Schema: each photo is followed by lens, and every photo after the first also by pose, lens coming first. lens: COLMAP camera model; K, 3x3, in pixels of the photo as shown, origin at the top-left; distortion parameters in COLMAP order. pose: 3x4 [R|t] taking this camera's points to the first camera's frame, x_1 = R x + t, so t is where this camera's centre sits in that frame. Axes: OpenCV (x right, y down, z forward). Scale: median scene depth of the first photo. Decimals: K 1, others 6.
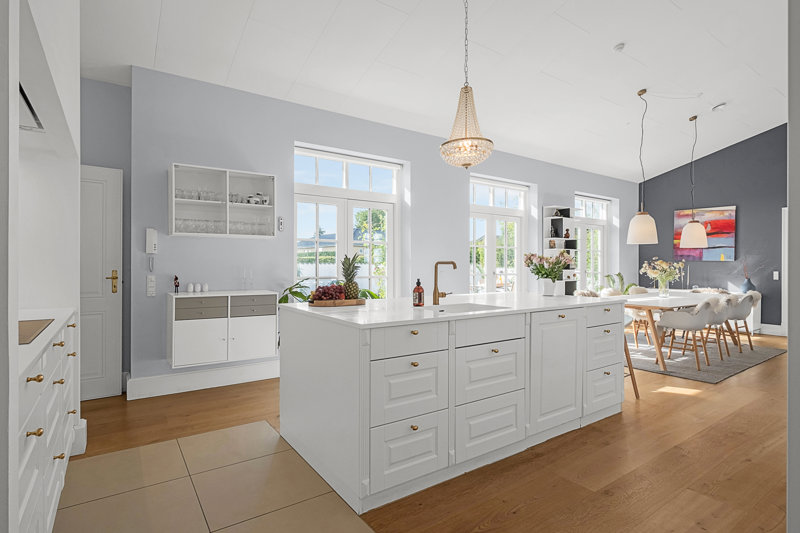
lens RADIAL K [[410.0, 0, 400.7], [0, 410.0, 265.0], [0, 0, 1]] dist [-0.002433, -0.001172]
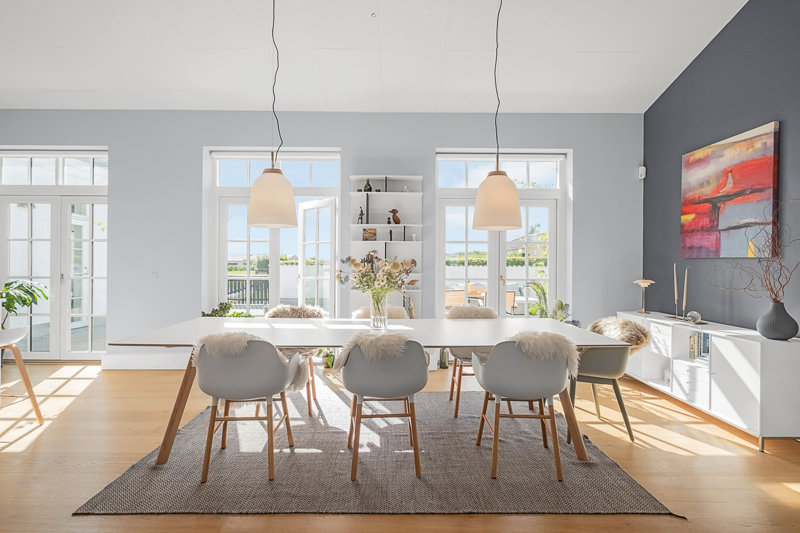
lens RADIAL K [[415.8, 0, 400.0], [0, 415.8, 266.5], [0, 0, 1]] dist [-0.001121, -0.000704]
pose [[0.827241, 0.002698, -0.561840, 0.787307], [-0.004459, 0.999989, -0.001763, 0.002028], [0.561829, 0.003964, 0.827244, 0.477098]]
